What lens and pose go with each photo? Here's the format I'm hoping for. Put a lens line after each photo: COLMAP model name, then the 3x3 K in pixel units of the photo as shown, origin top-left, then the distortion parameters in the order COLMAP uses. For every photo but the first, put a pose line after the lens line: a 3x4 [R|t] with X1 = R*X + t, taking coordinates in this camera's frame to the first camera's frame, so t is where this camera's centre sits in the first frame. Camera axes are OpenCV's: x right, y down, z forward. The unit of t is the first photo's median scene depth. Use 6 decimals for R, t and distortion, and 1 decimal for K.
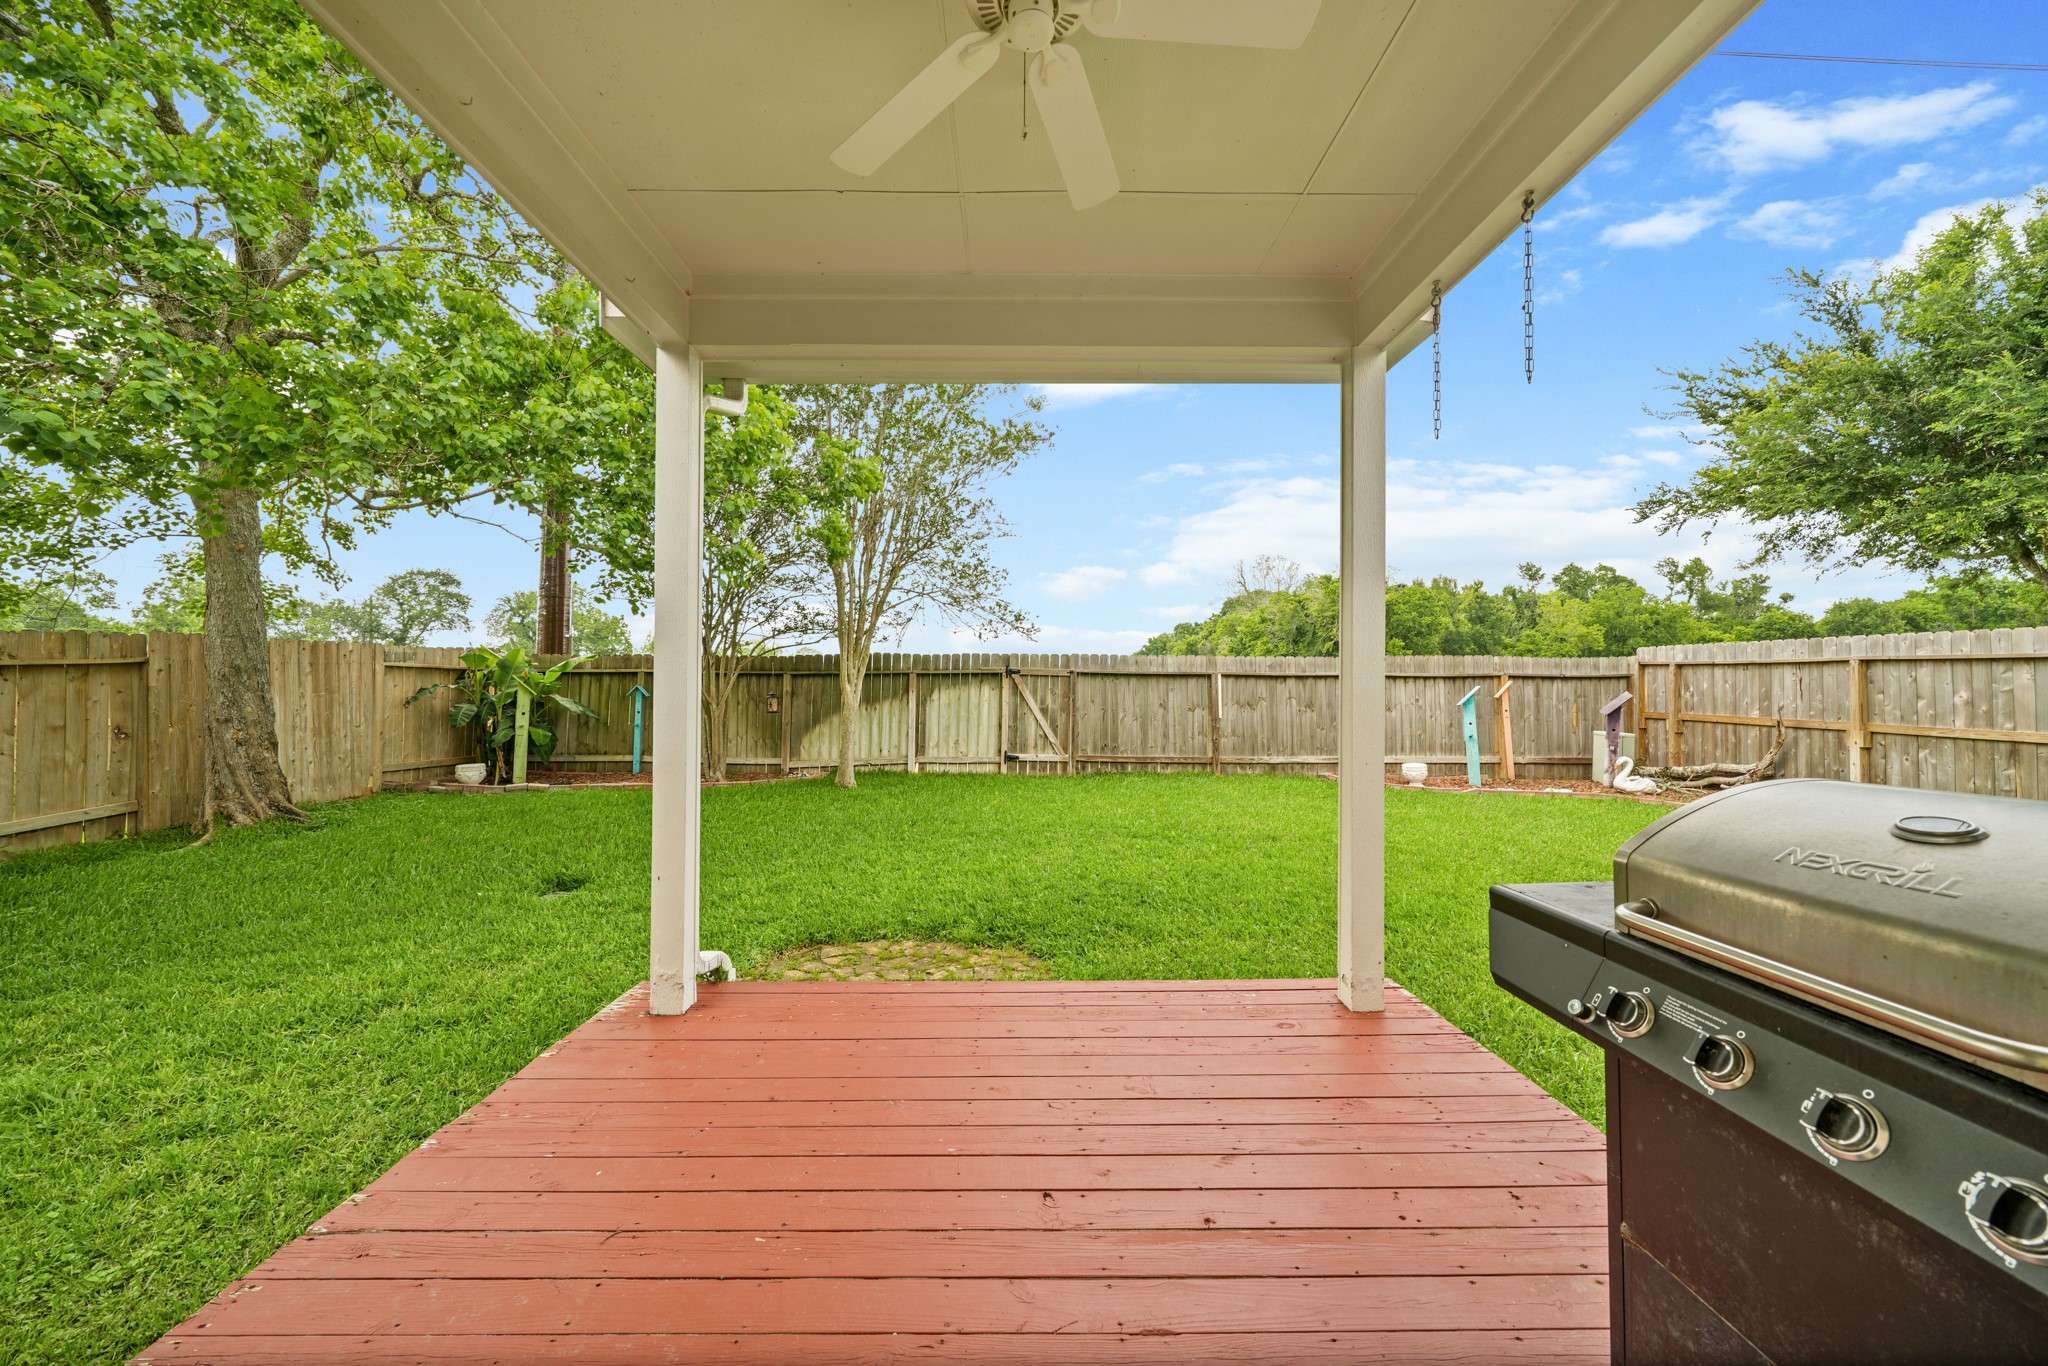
lens RADIAL K [[688.9, 0, 1024.0], [0, 688.9, 683.0], [0, 0, 1]] dist [-0.006262, -0.000095]
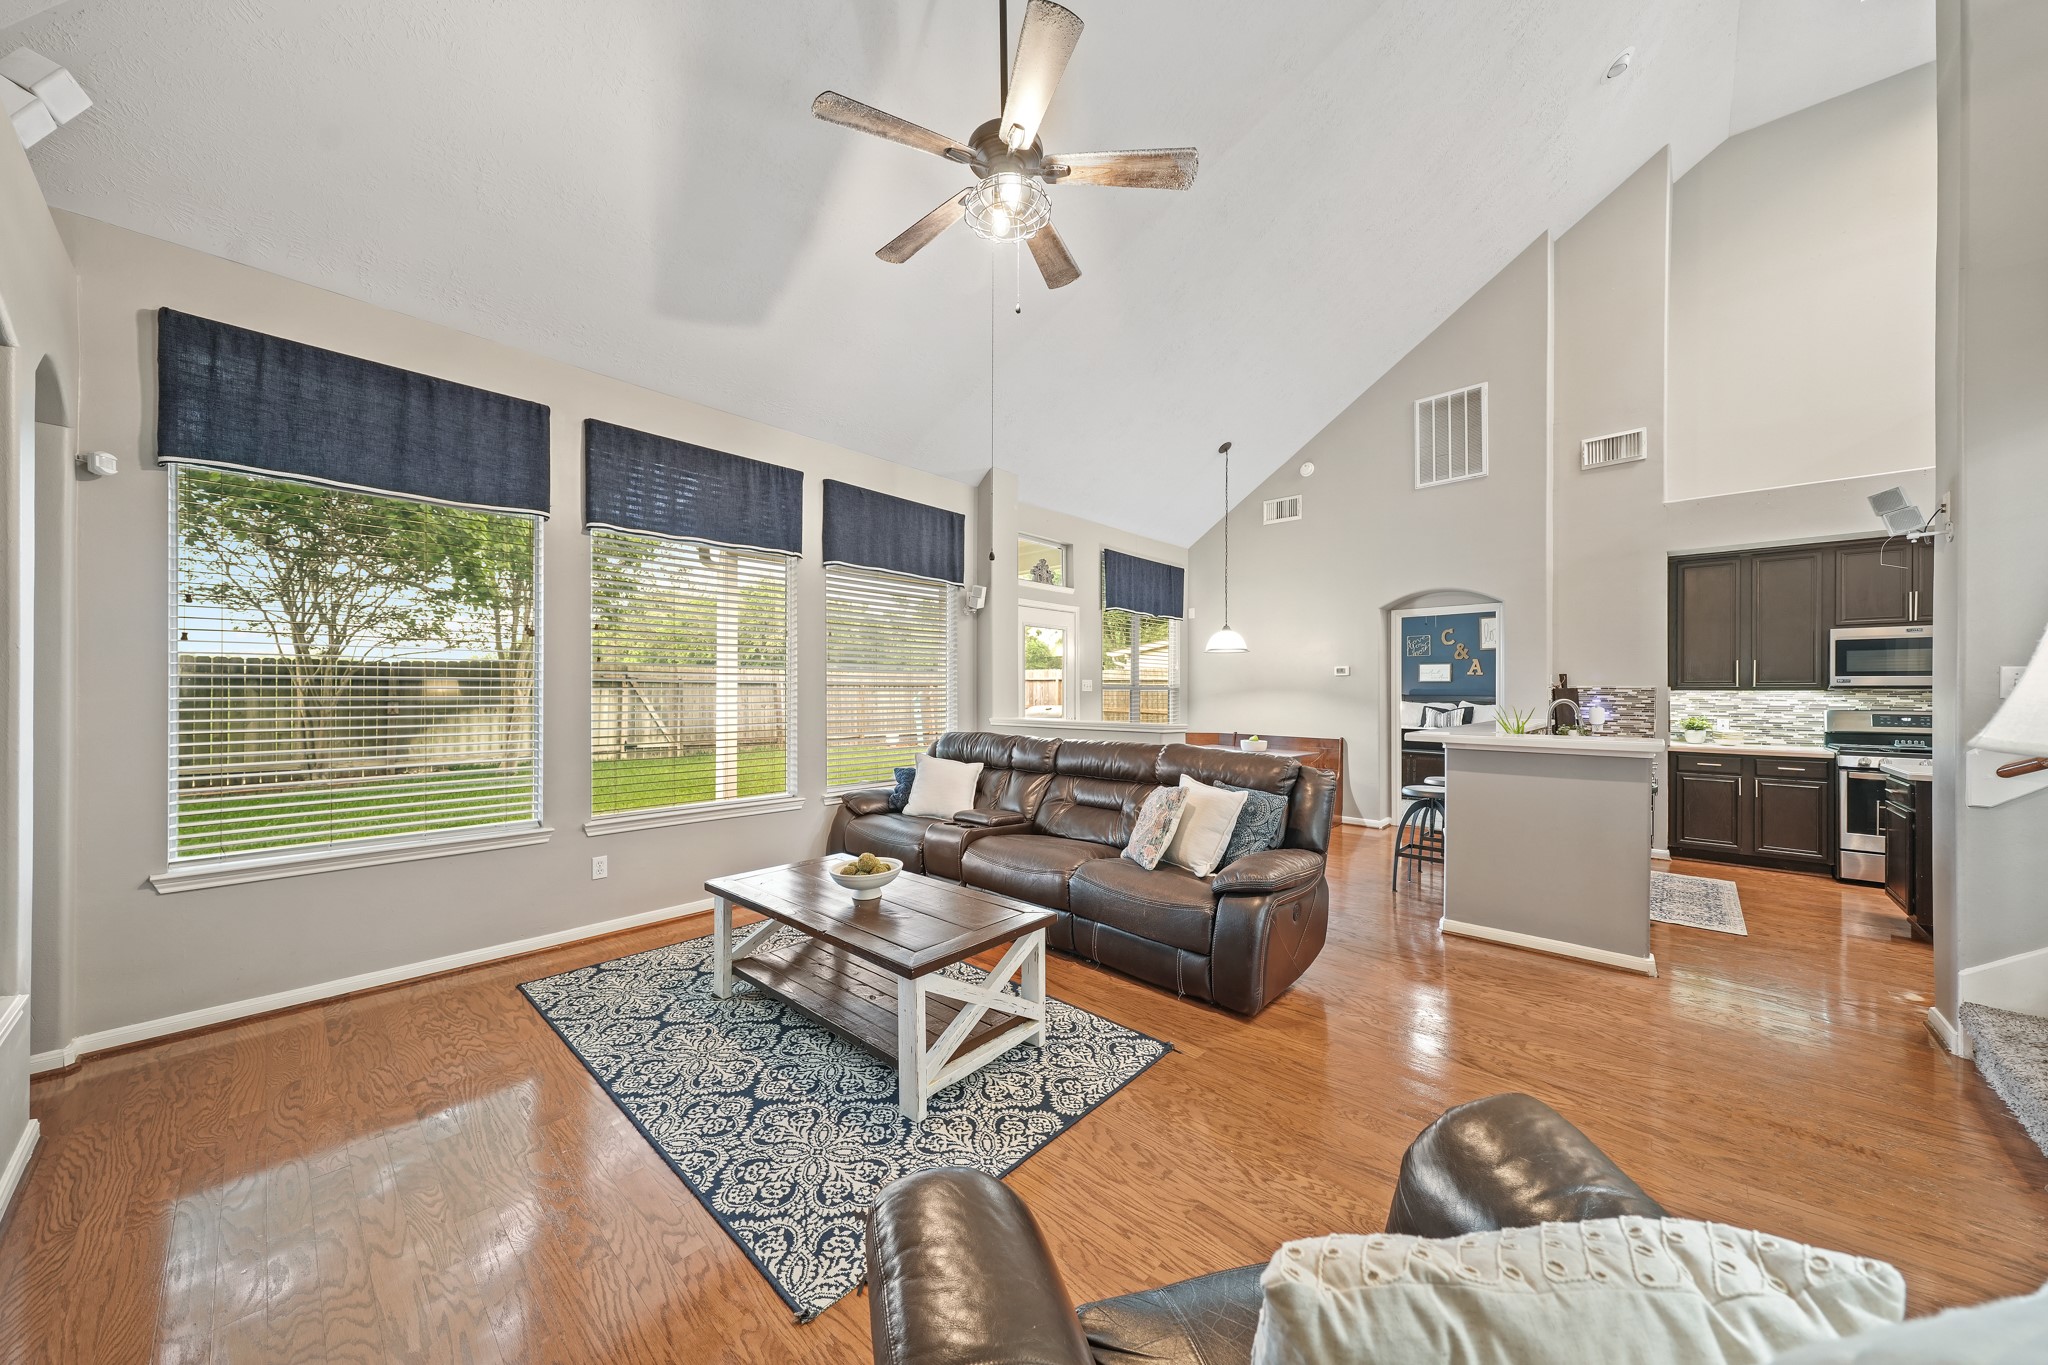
lens RADIAL K [[698.2, 0, 1022.9], [0, 698.2, 690.8], [0, 0, 1]] dist [0.009202, -0.000124]
pose [[0.689885, 0.000414, 0.723919, -0.458155], [-0.005127, 0.999978, 0.004314, -0.003585], [-0.723901, -0.006688, 0.689872, -0.422369]]
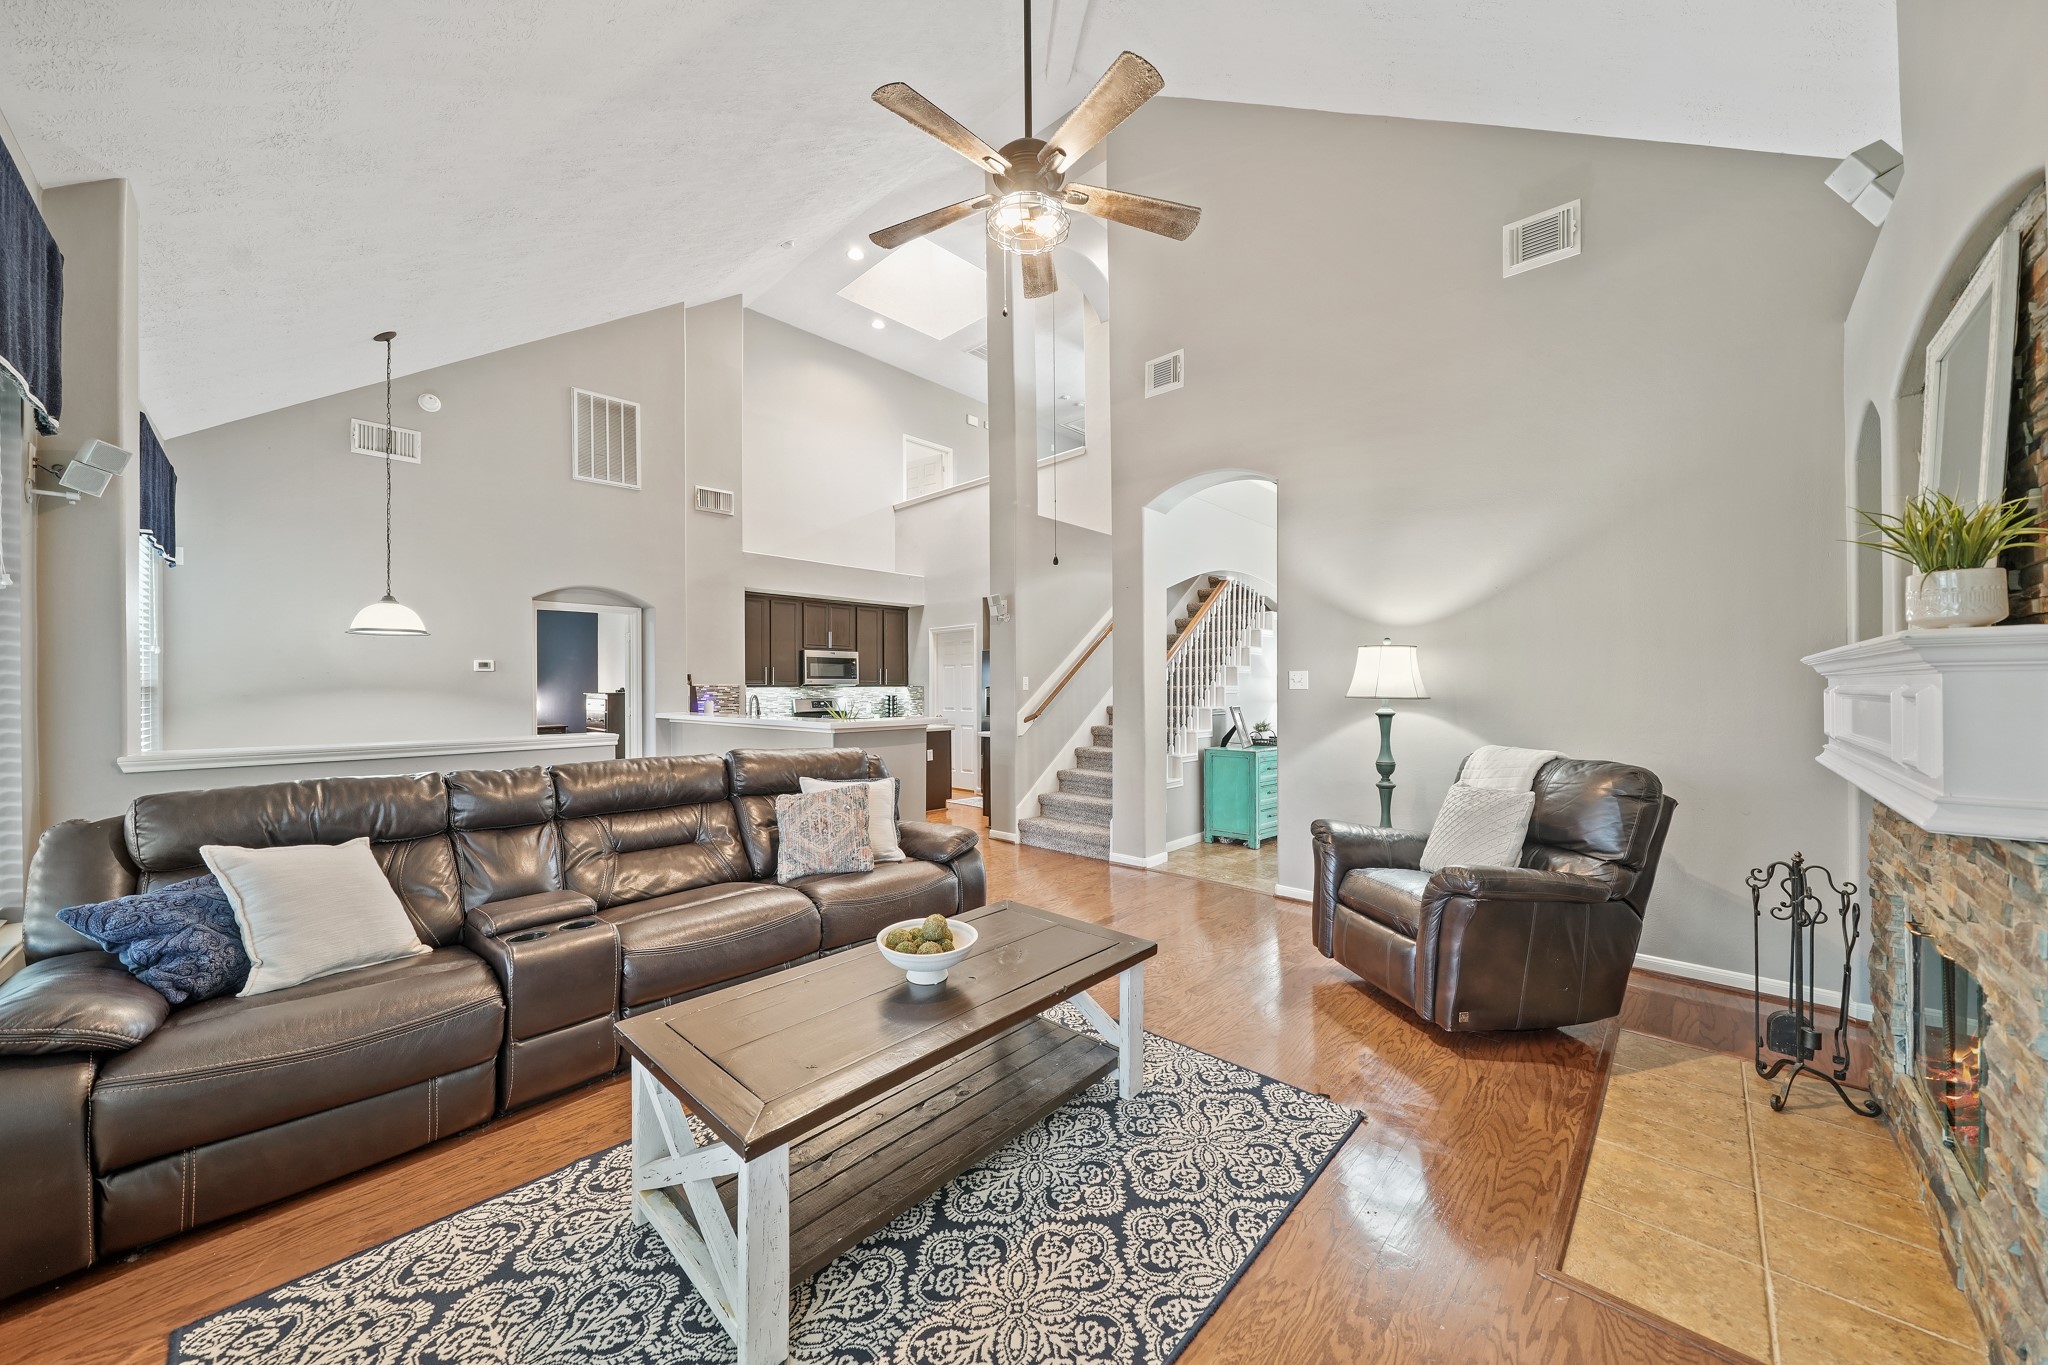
lens RADIAL K [[716.0, 0, 1018.3], [0, 716.0, 674.3], [0, 0, 1]] dist [0.010124, -0.000118]
pose [[-0.711767, 0.012923, 0.702297, -0.465358], [0.000558, 0.999841, -0.017833, -0.004339], [-0.702416, -0.012301, -0.711661, -0.068064]]
